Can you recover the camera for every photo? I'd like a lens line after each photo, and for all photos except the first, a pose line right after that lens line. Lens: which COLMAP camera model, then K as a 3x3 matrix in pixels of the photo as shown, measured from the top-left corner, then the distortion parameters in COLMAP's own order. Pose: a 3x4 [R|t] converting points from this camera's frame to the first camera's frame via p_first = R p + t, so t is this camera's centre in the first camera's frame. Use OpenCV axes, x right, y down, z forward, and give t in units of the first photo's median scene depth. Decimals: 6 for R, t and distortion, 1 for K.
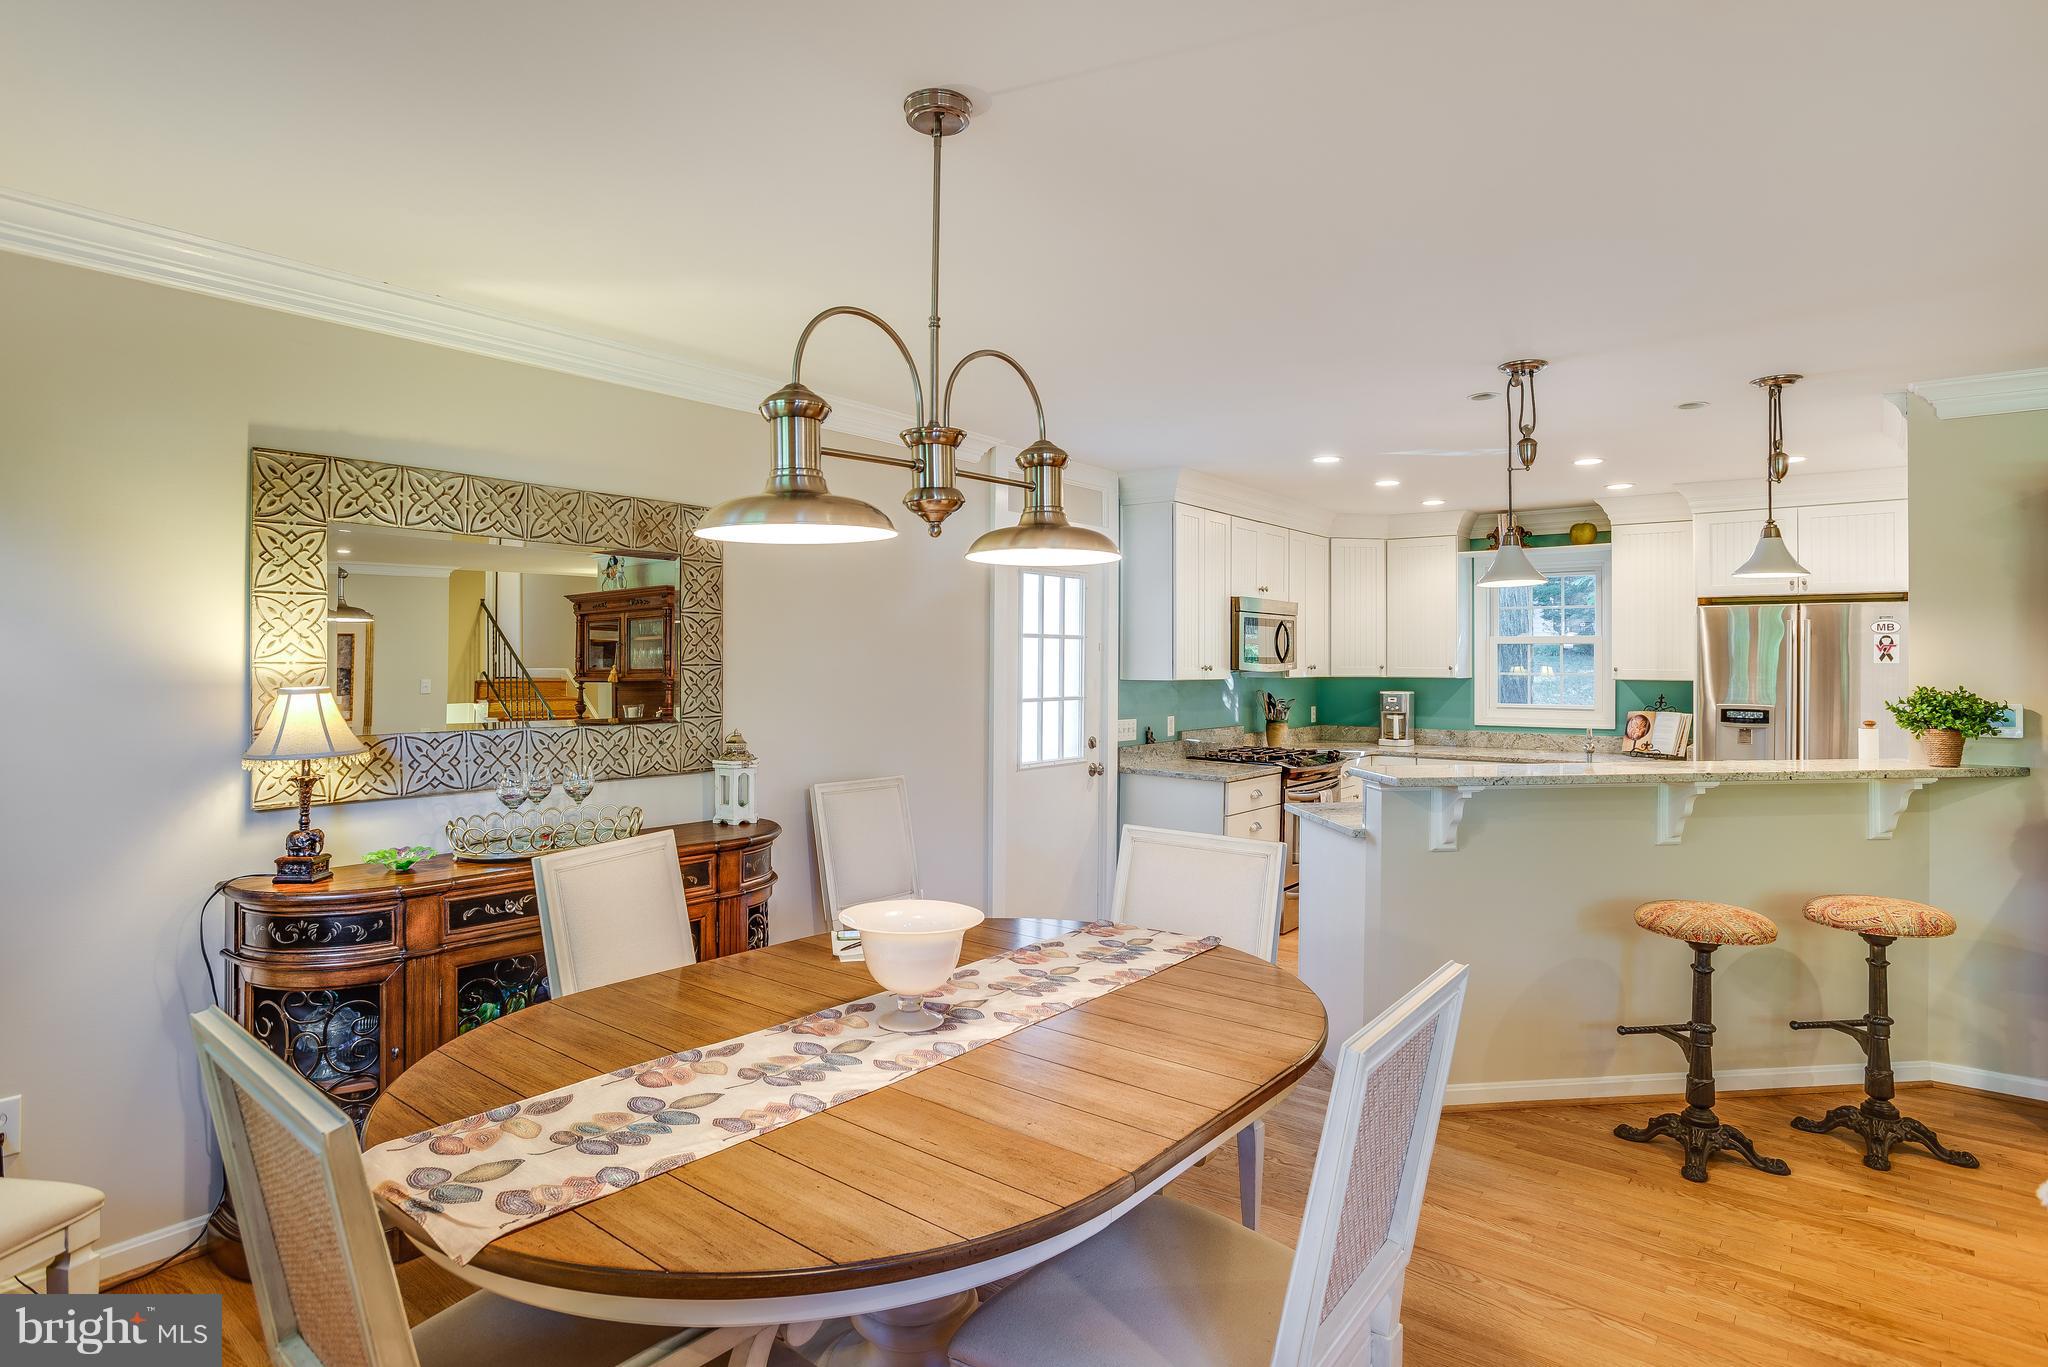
lens RADIAL K [[1074.2, 0, 1029.7], [0, 1074.2, 660.7], [0, 0, 1]] dist [-0.056104, 0.027595]
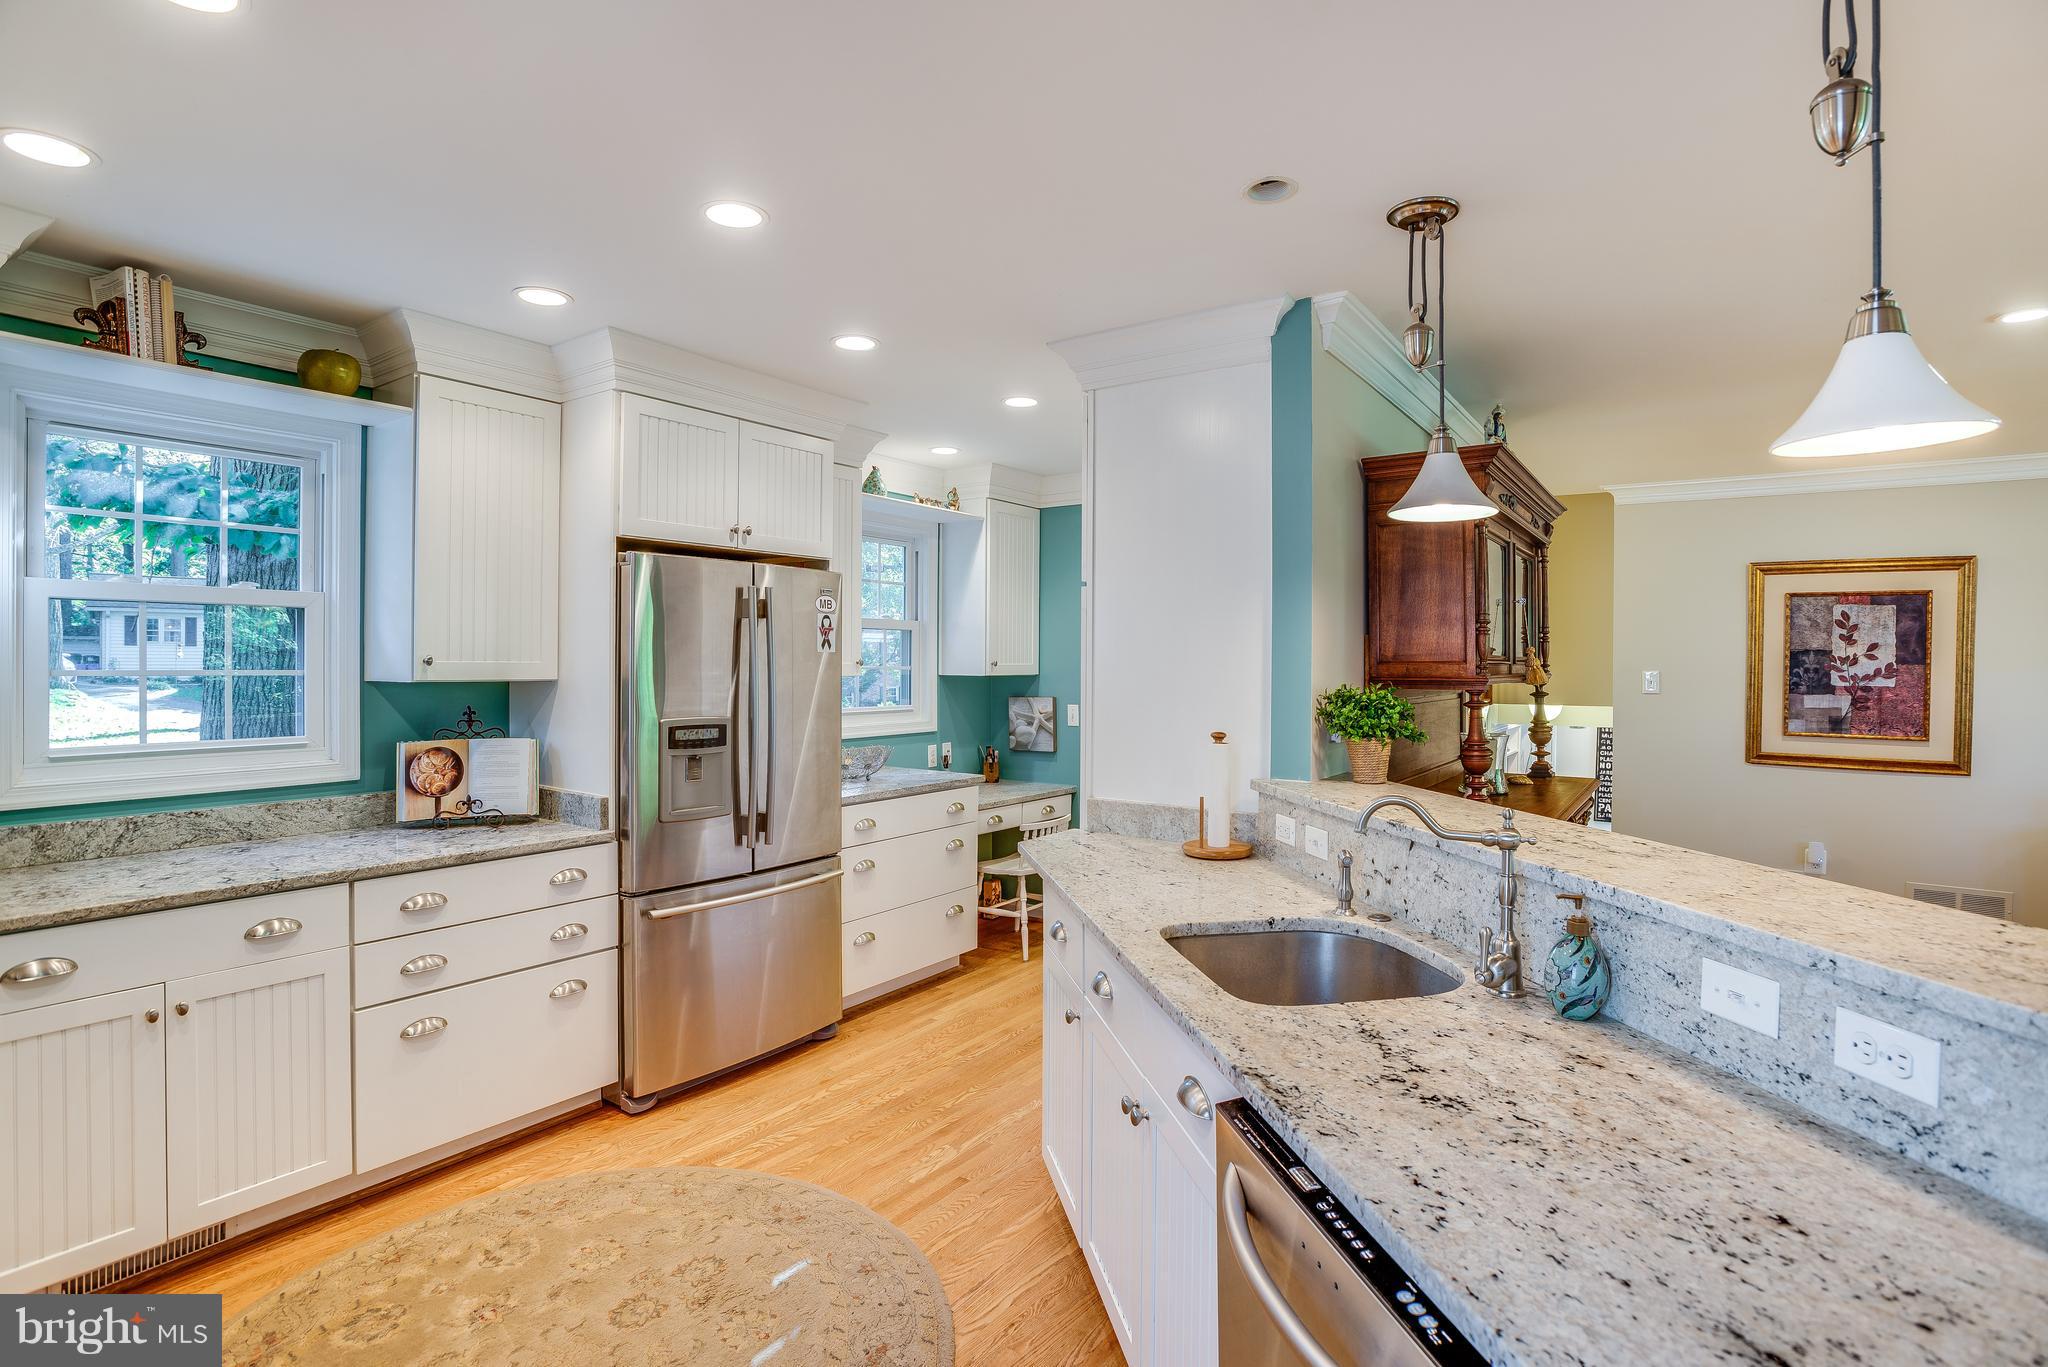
lens RADIAL K [[1003.9, 0, 1026.6], [0, 1003.9, 668.9], [0, 0, 1]] dist [-0.071308, 0.028647]
pose [[-0.057888, -0.012291, 0.998247, 0.083275], [-0.008677, 0.999893, 0.011808, 0.004396], [-0.998285, -0.007979, -0.057988, 0.841858]]
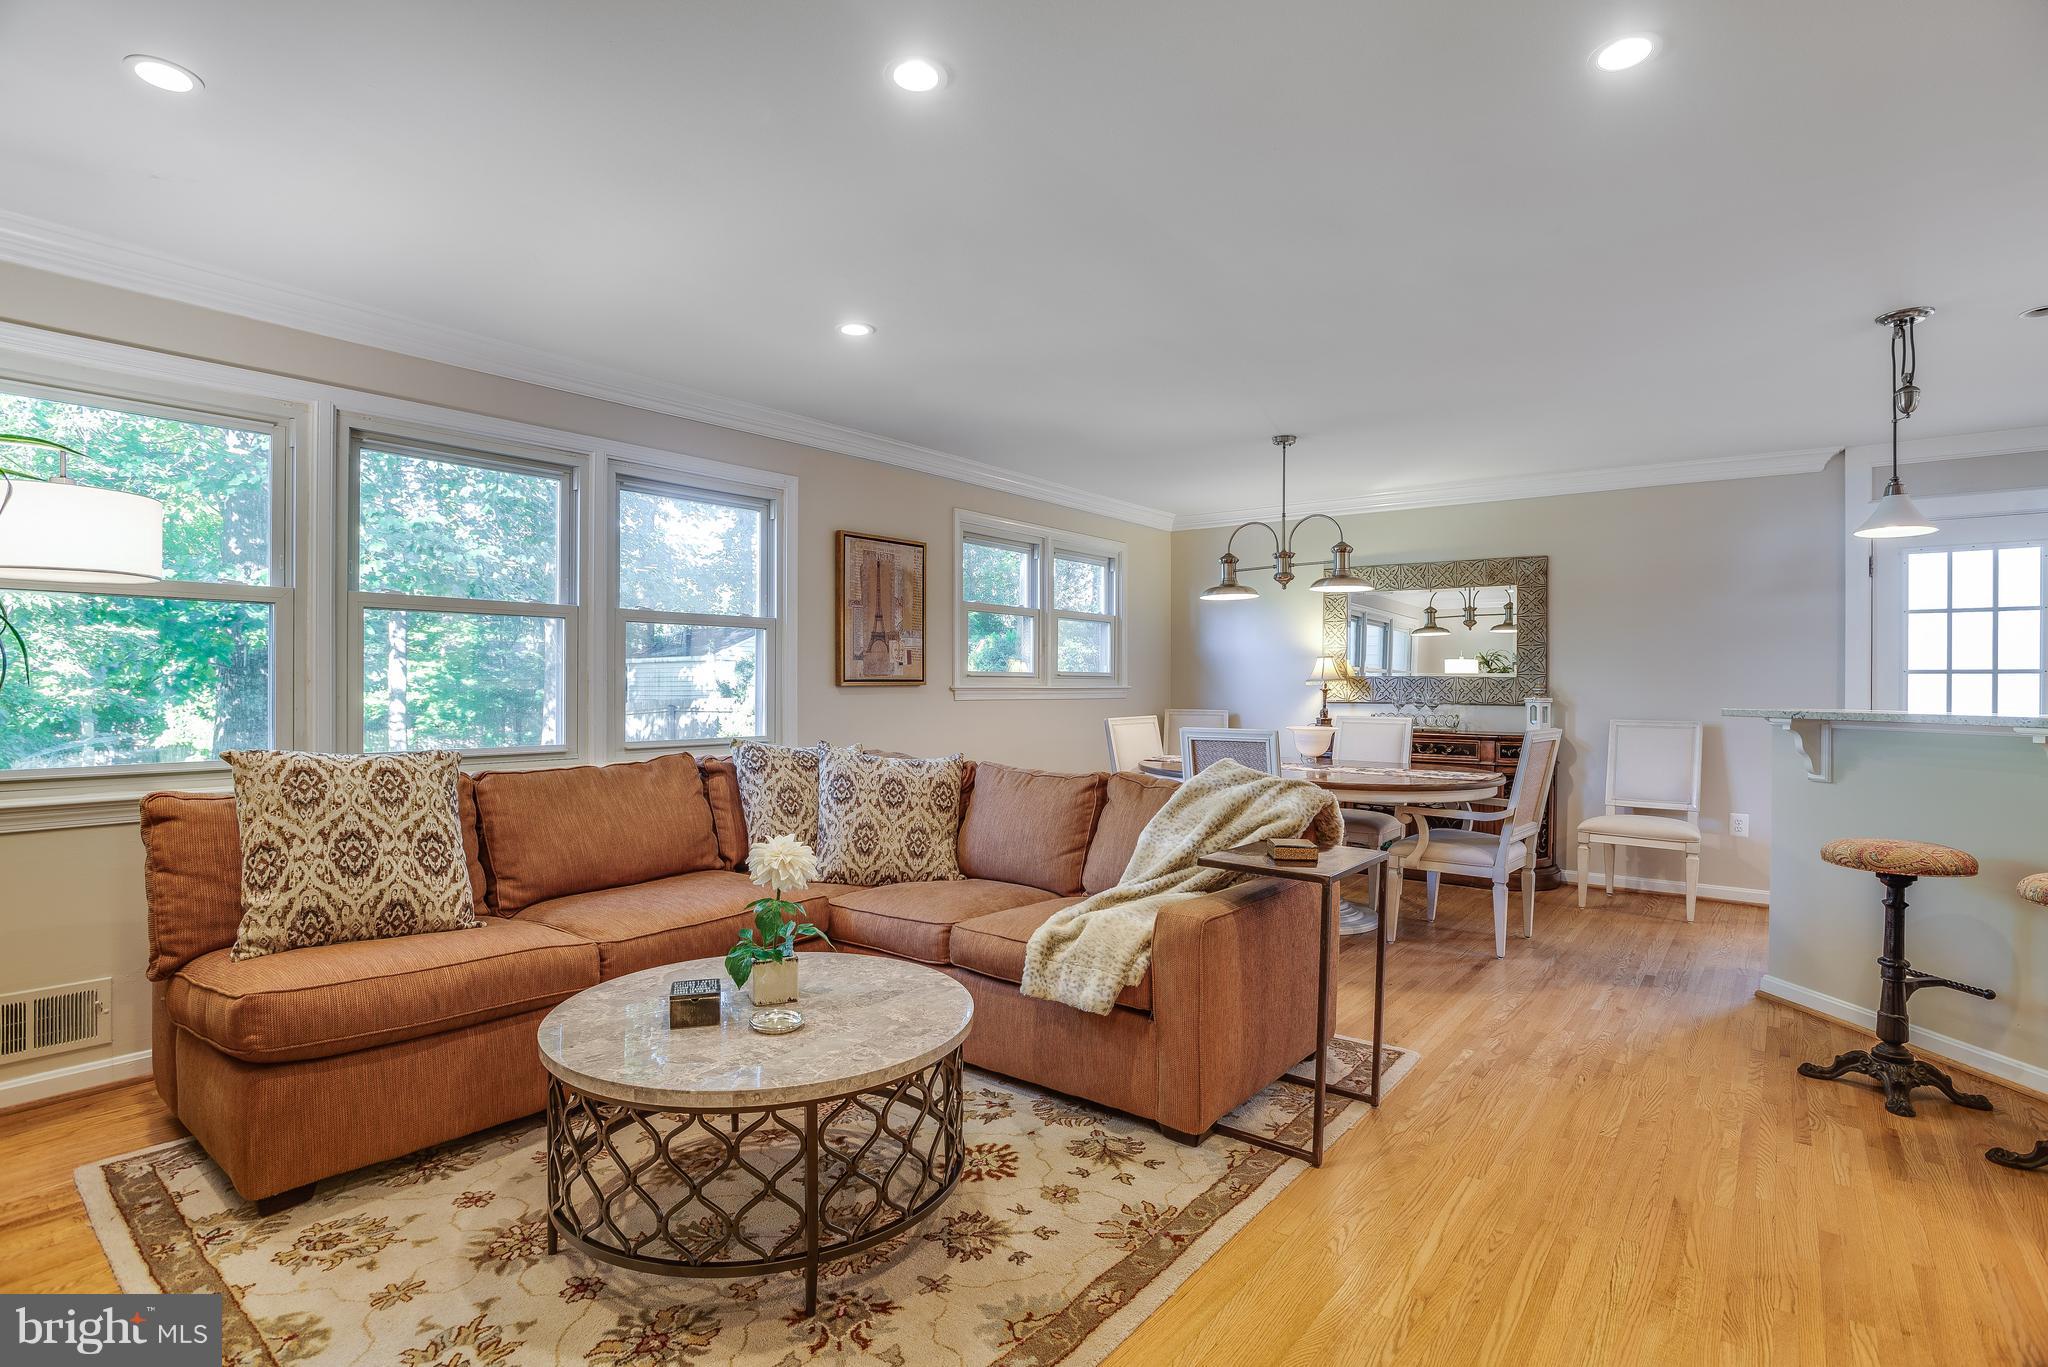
lens RADIAL K [[1003.9, 0, 1026.6], [0, 1003.9, 668.9], [0, 0, 1]] dist [-0.071308, 0.028647]
pose [[0.007412, -0.020329, -0.999766, 0.878953], [-0.004209, 0.999784, -0.020361, 0.053413], [0.999964, 0.004359, 0.007325, 0.098155]]
